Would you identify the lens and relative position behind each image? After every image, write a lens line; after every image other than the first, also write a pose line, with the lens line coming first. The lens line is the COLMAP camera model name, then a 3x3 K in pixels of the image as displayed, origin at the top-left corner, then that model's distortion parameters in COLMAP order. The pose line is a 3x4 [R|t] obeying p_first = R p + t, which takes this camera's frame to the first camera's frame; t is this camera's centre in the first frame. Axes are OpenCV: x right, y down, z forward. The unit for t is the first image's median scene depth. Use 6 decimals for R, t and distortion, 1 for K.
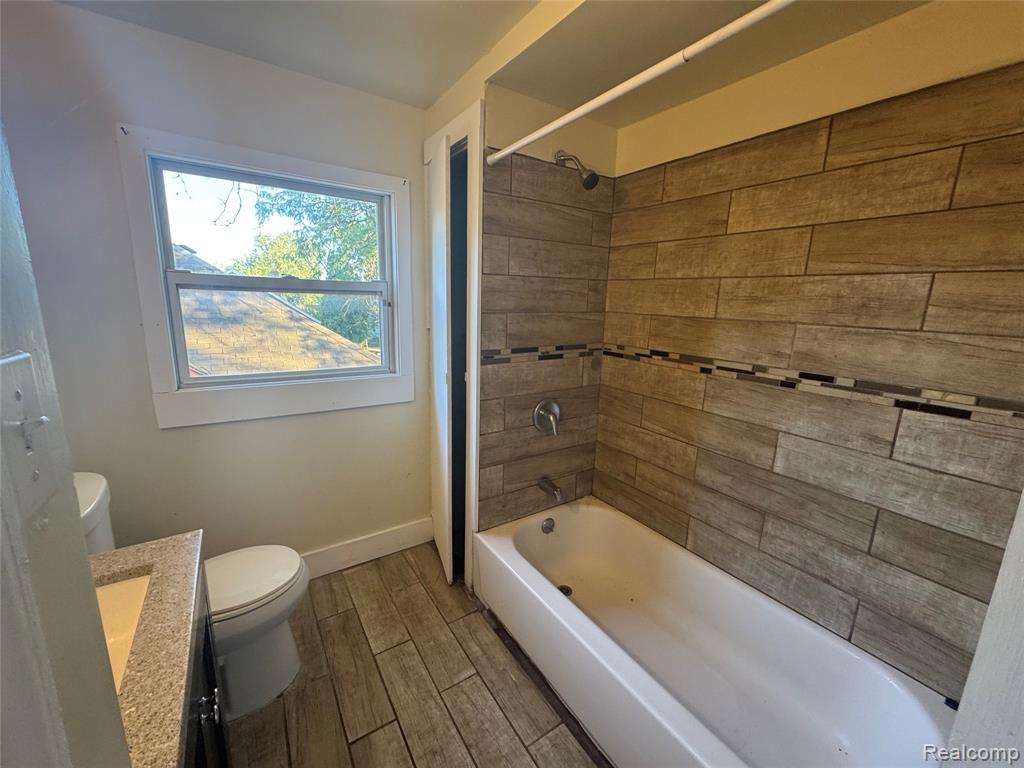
lens RADIAL K [[408.9, 0, 512.0], [0, 408.9, 384.0], [0, 0, 1]] dist [-0.001401, -0.000091]
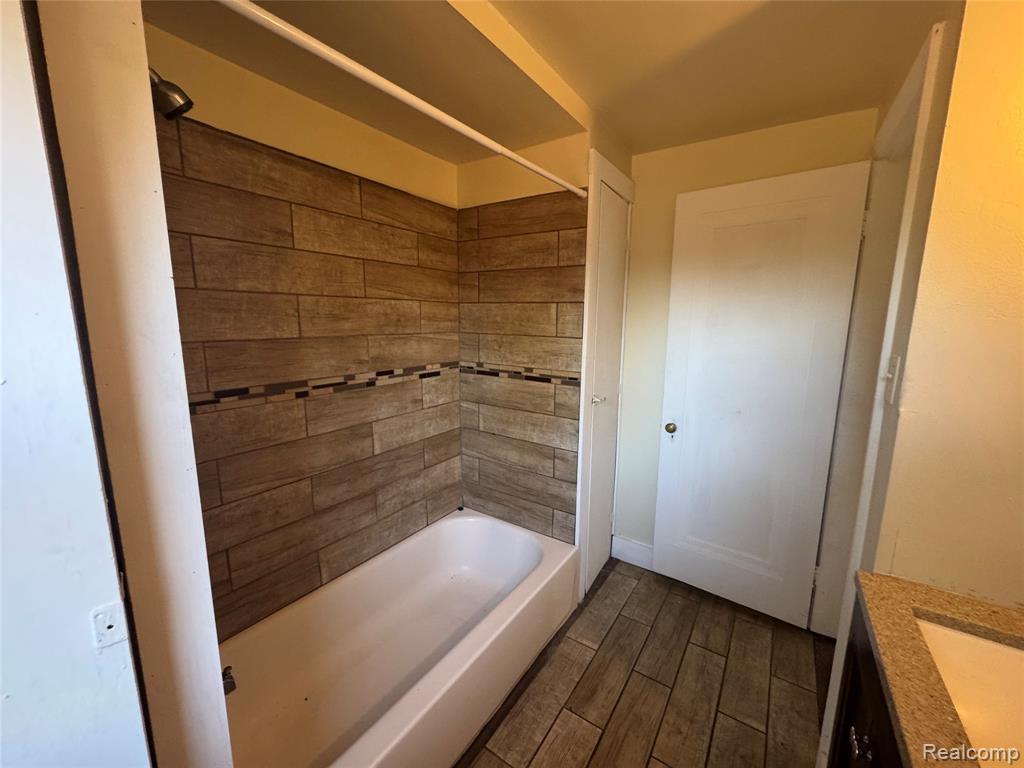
lens RADIAL K [[408.9, 0, 512.0], [0, 408.9, 384.0], [0, 0, 1]] dist [-0.001401, -0.000091]
pose [[-0.380085, -0.183405, 0.906586, -0.607517], [0.168055, 0.950137, 0.262672, -0.247823], [-0.909556, 0.252194, -0.330311, 0.991143]]
